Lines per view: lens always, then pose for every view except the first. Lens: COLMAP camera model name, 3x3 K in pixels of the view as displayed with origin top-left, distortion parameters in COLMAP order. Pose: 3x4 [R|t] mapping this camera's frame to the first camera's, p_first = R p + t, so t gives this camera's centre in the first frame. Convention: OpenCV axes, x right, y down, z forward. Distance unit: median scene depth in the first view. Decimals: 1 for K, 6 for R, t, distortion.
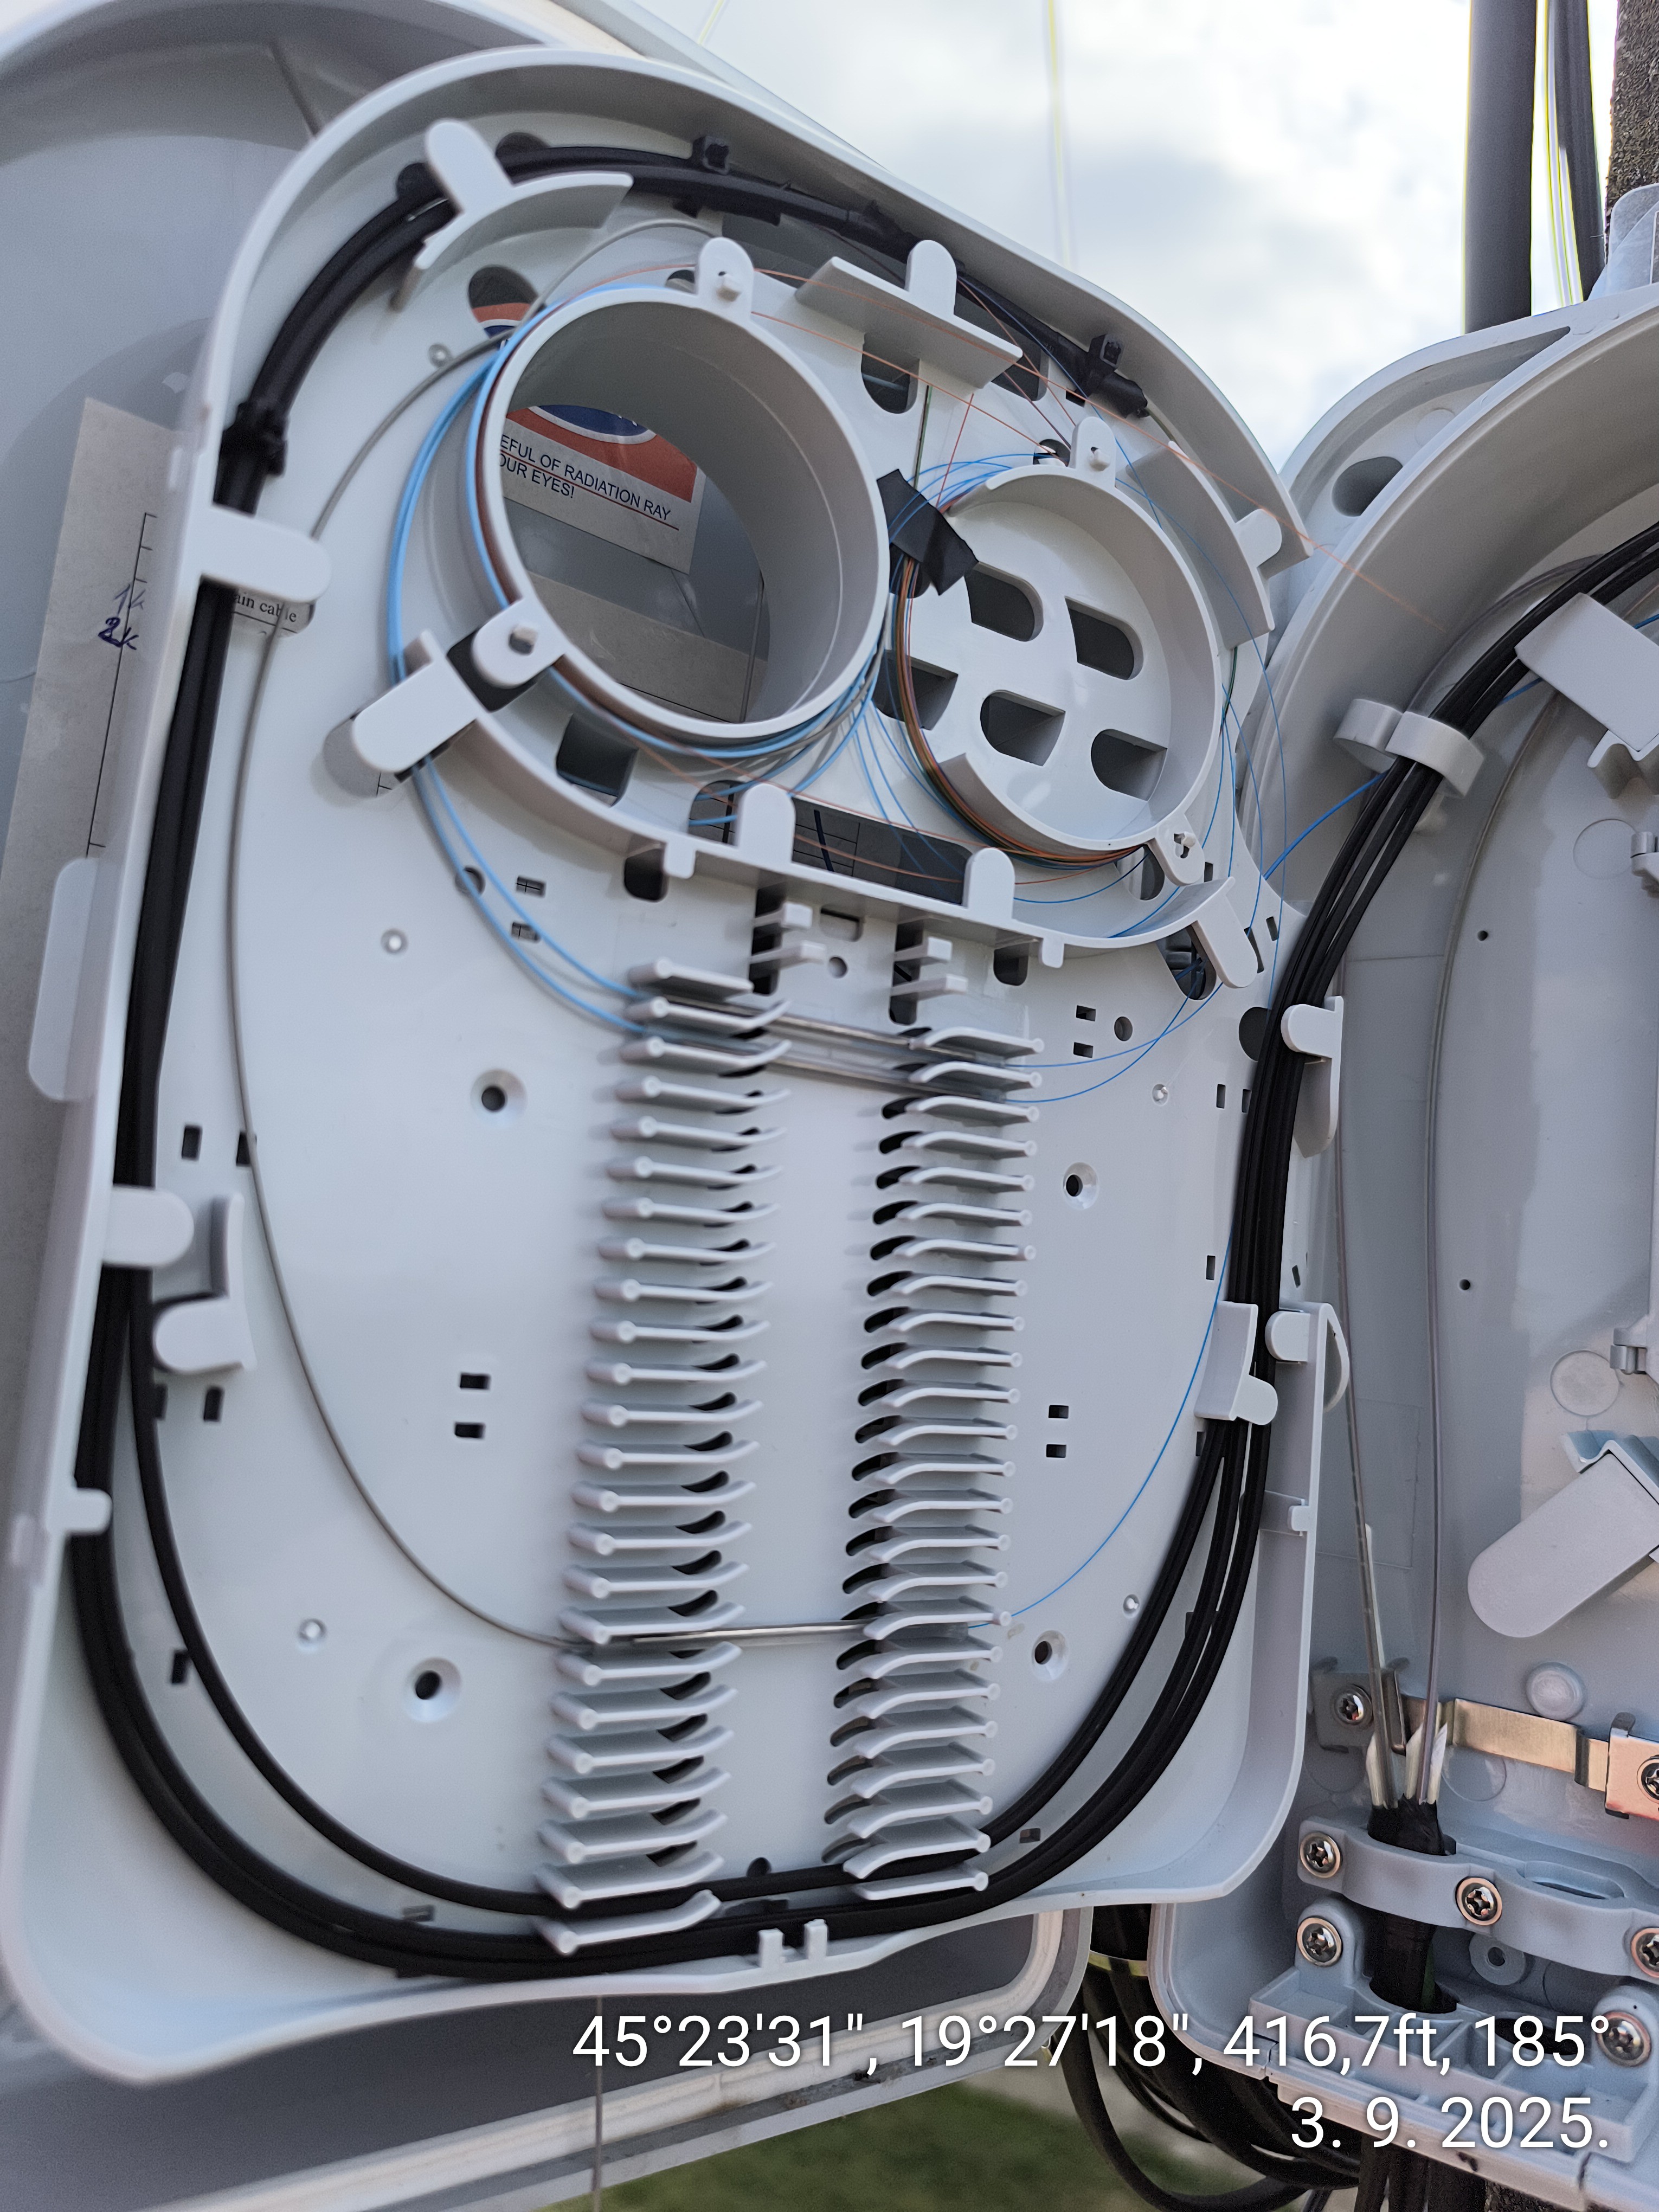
lens RADIAL K [[1535.0, 0, 829.5], [0, 1535.0, 1106.0], [0, 0, 1]] dist [-0.004539, -0.032280]
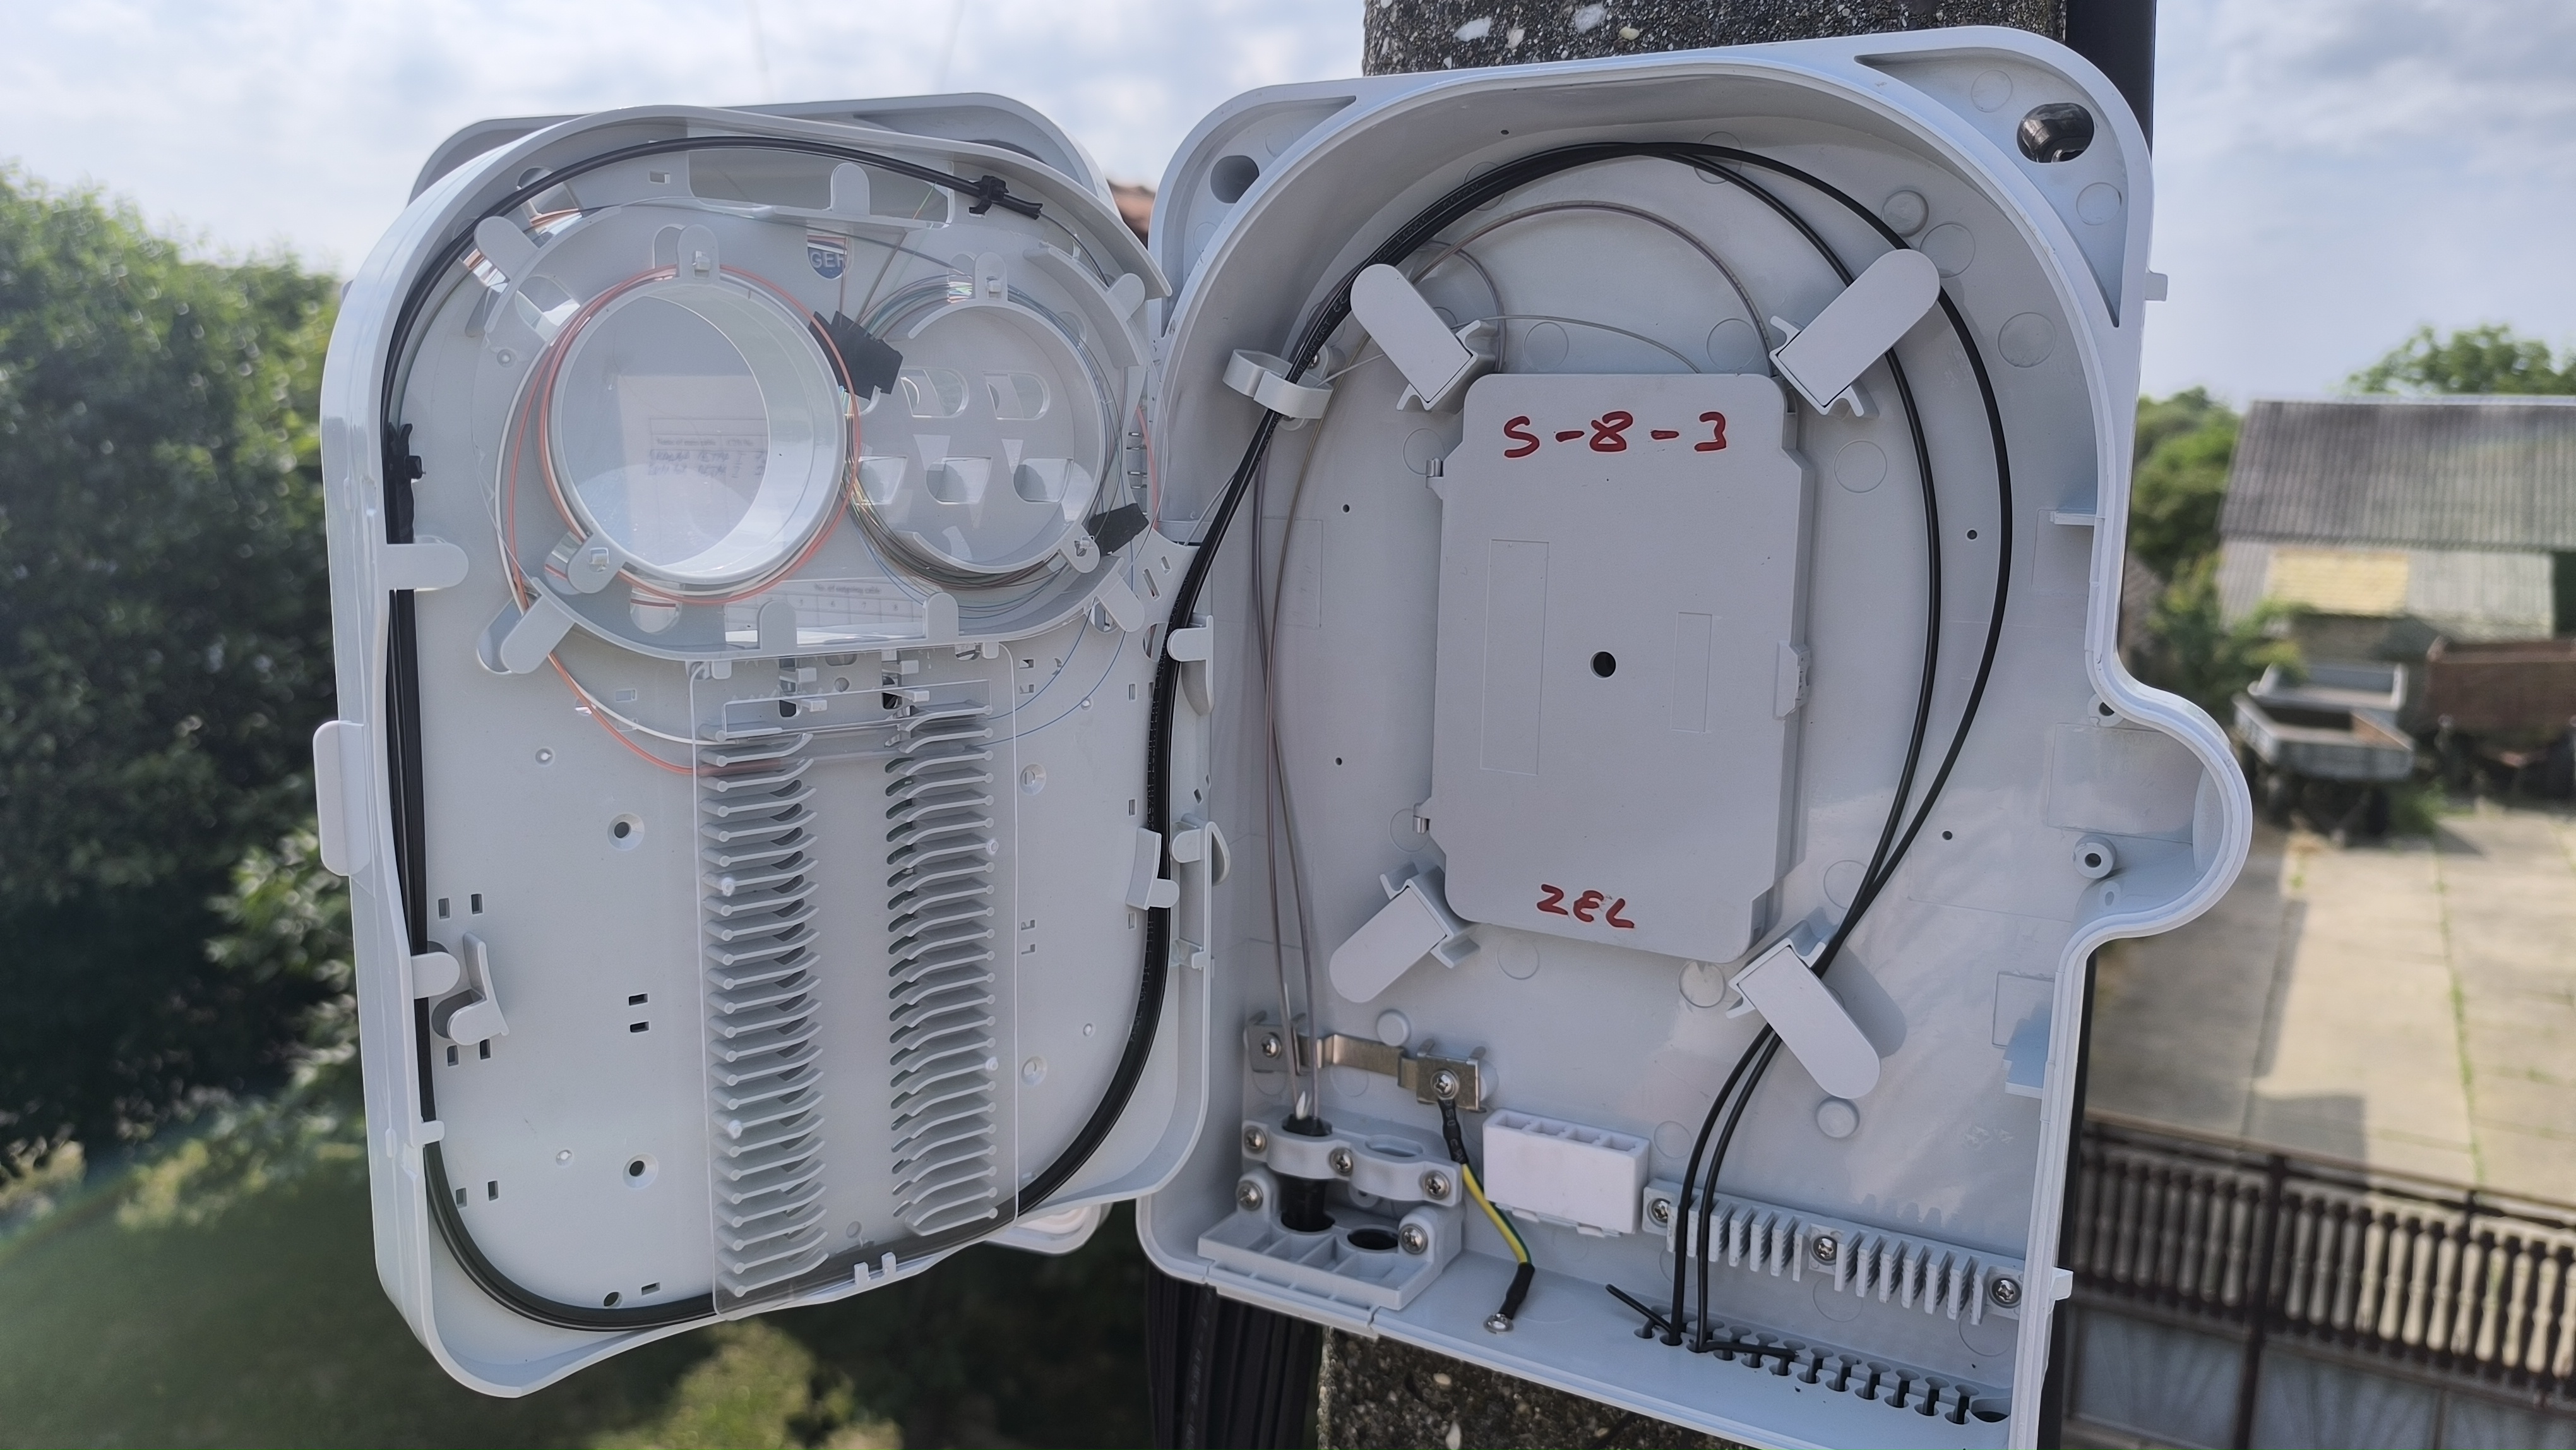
lens RADIAL K [[1820.9, 0, 1288.0], [0, 1820.9, 725.0], [0, 0, 1]] dist [0.030945, -0.000593]
pose [[0.983692, -0.097622, 0.151062, 0.139817], [0.051654, 0.957837, 0.282632, -0.461389], [-0.172284, -0.270220, 0.947259, -0.671627]]
